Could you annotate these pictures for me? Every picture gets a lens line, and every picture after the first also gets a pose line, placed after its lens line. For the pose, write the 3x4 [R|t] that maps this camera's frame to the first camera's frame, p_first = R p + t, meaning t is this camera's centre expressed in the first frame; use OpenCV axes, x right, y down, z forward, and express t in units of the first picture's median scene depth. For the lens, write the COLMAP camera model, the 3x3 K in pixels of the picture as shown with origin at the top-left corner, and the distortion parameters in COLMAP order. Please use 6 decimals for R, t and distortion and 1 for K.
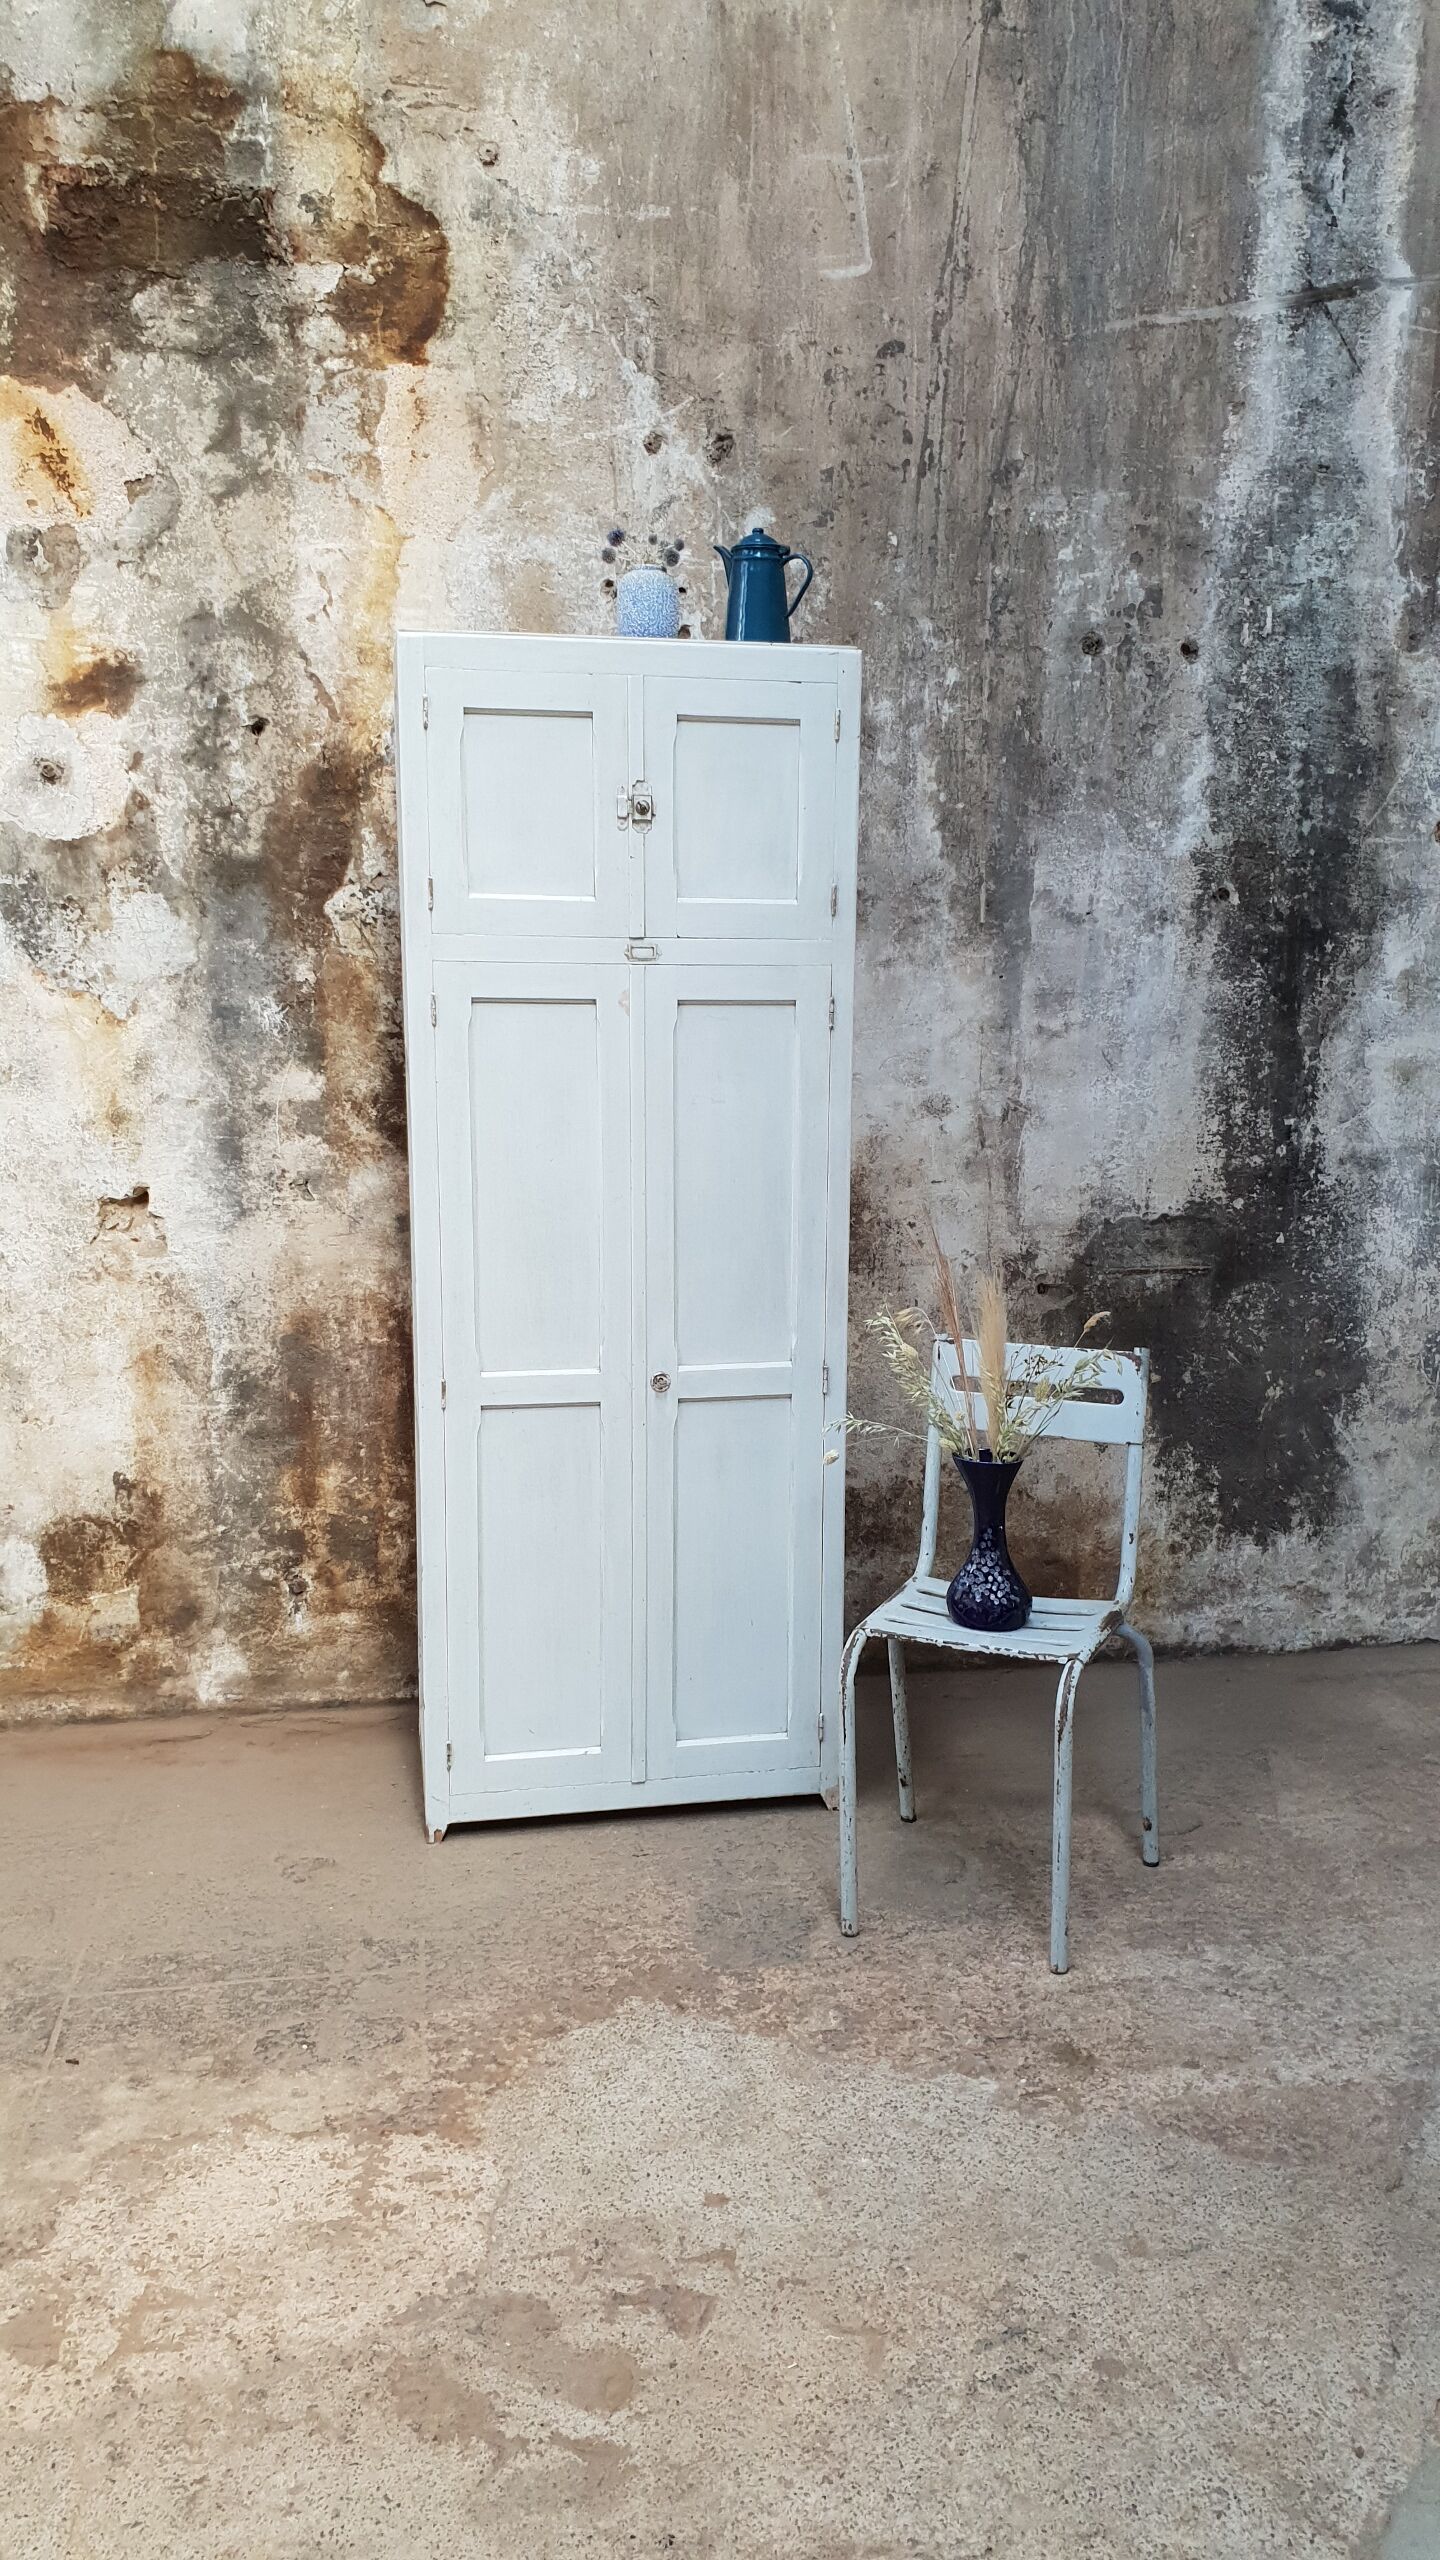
lens RADIAL K [[2015.9, 0, 772.4], [0, 2015.9, 1276.9], [0, 0, 1]] dist [0.000358, 0.031166]
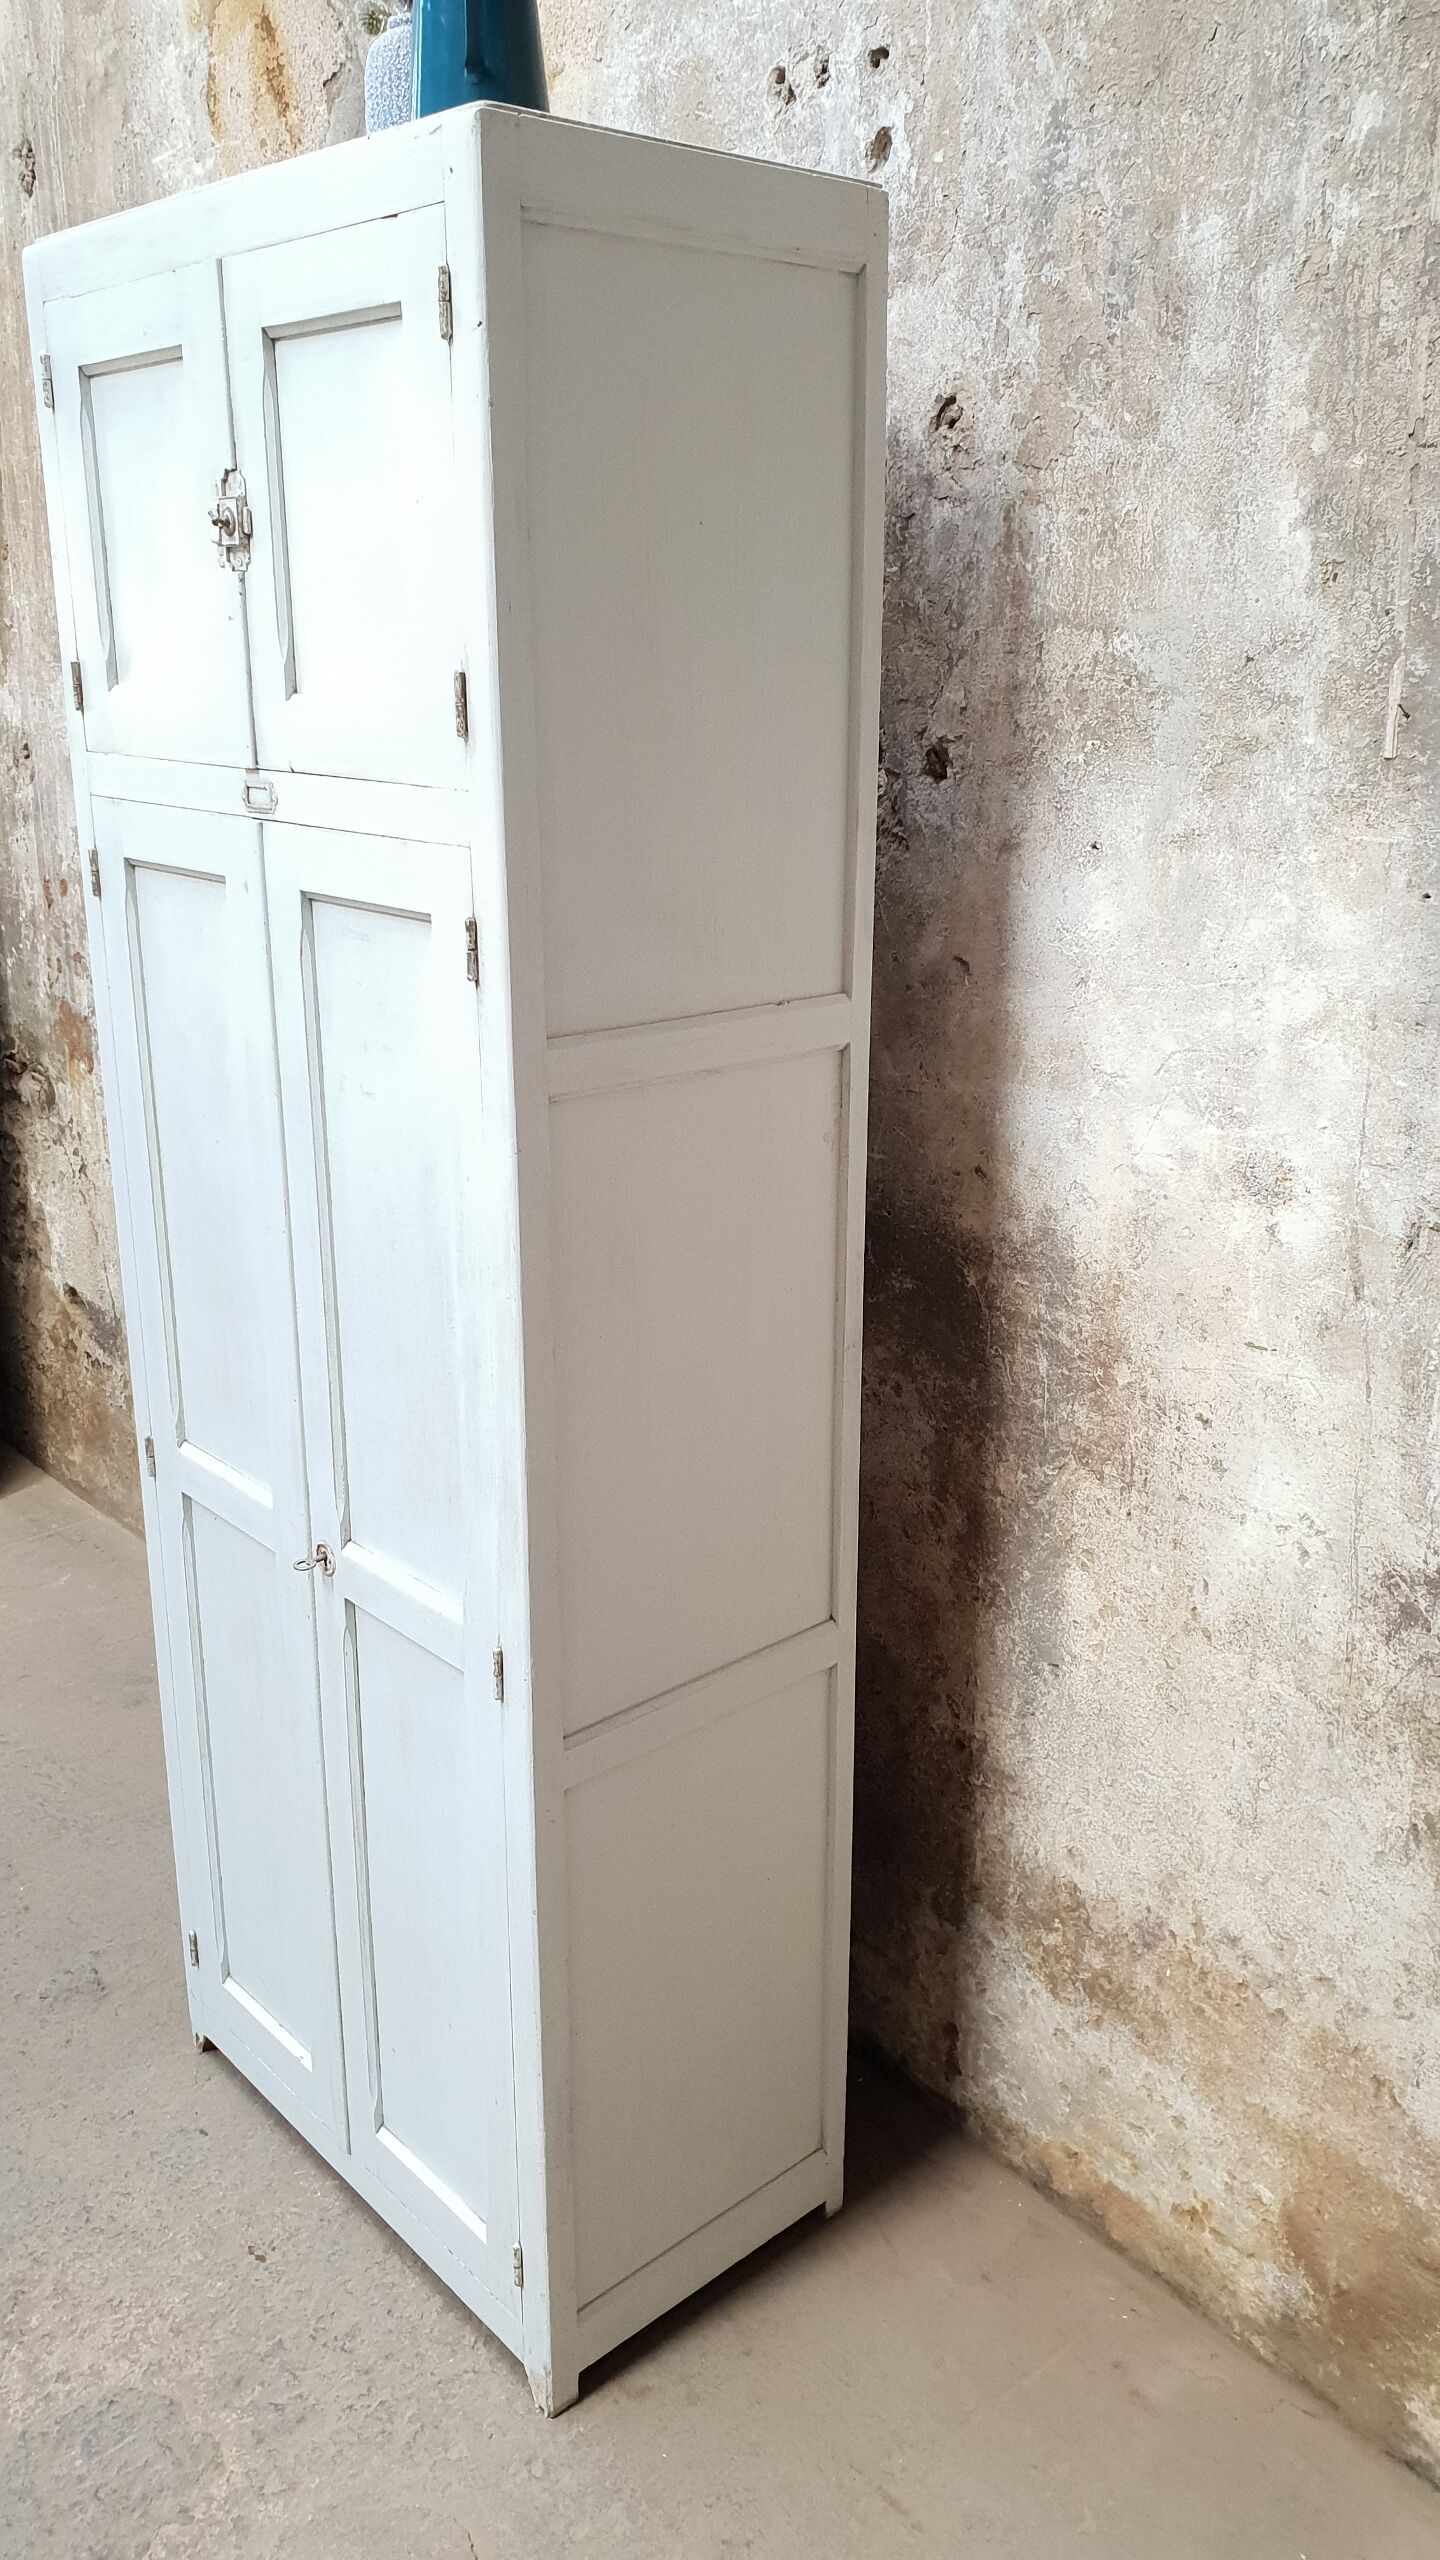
lens RADIAL K [[2015.9, 0, 734.5], [0, 2015.9, 1260.6], [0, 0, 1]] dist [0.000358, 0.031166]
pose [[0.510125, 0.245547, -0.824305, 0.422159], [-0.155766, 0.968910, 0.192226, -0.146304], [0.845878, 0.030339, 0.532513, 0.725806]]
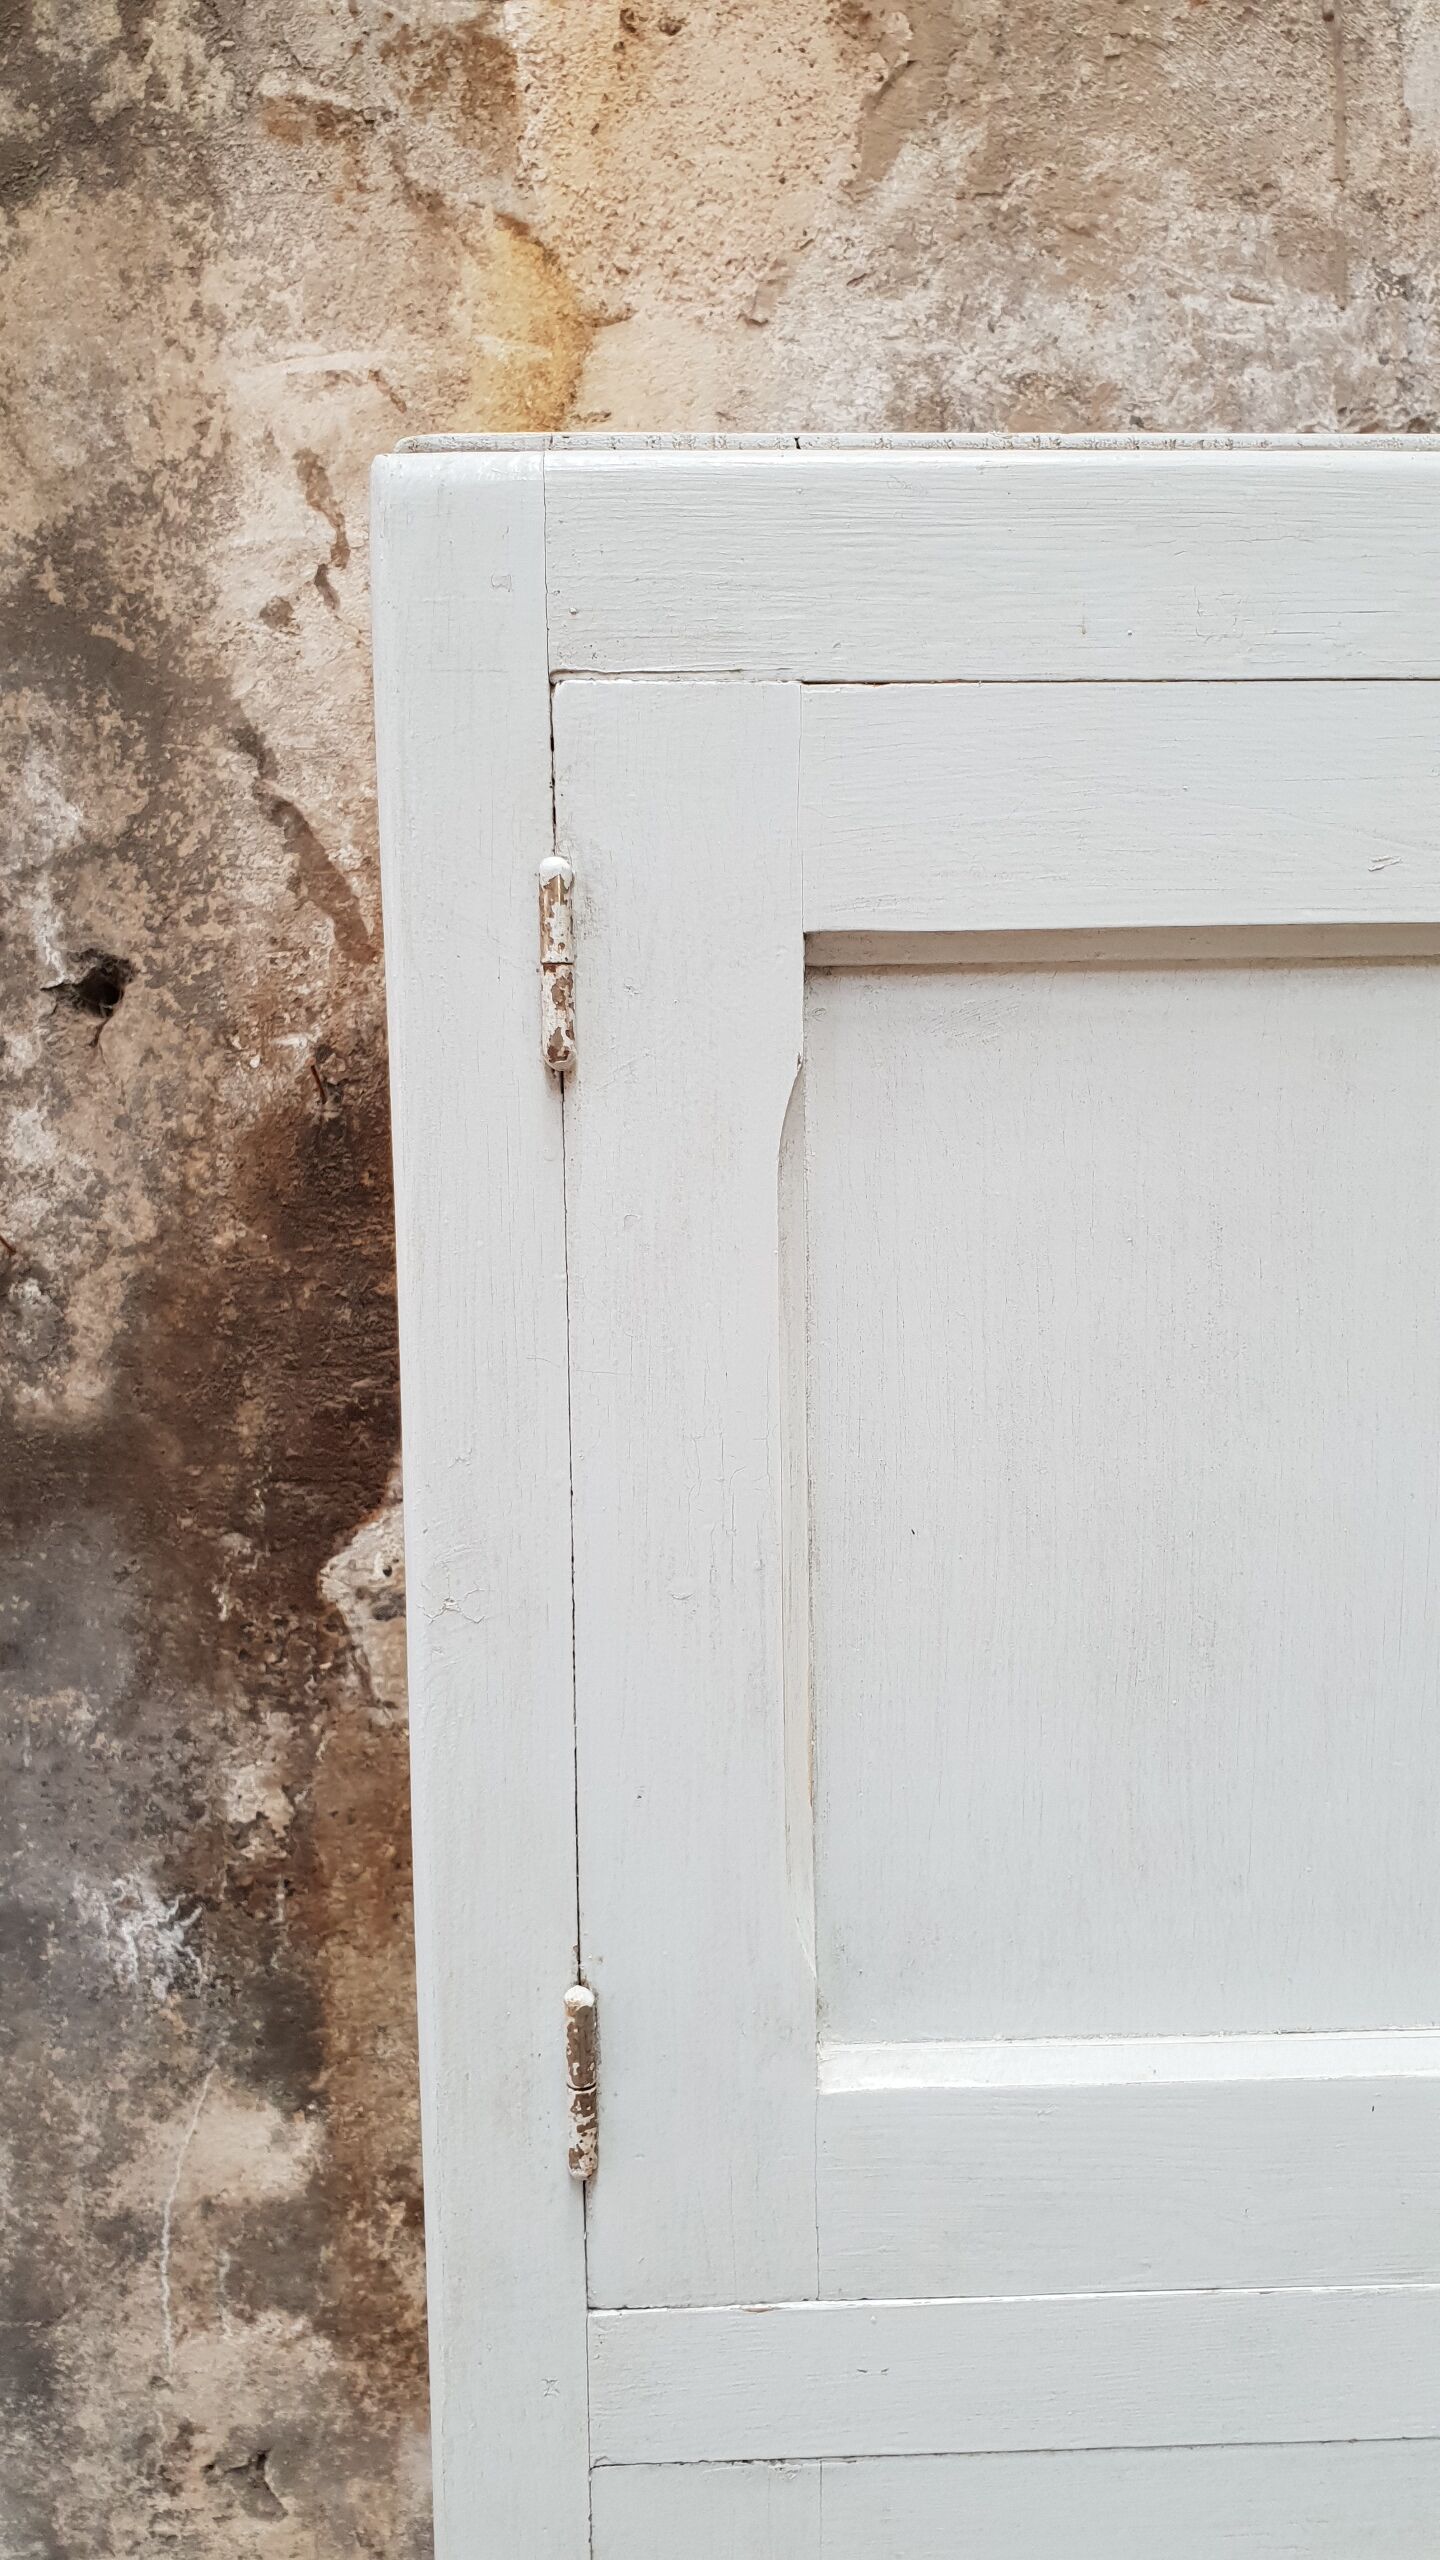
lens RADIAL K [[2015.9, 0, 744.7], [0, 2015.9, 1272.9], [0, 0, 1]] dist [0.000358, 0.031166]
pose [[0.986249, -0.001177, -0.165261, -0.113229], [-0.011423, 0.997098, -0.075267, -0.208493], [0.164870, 0.076120, 0.983374, 0.723892]]
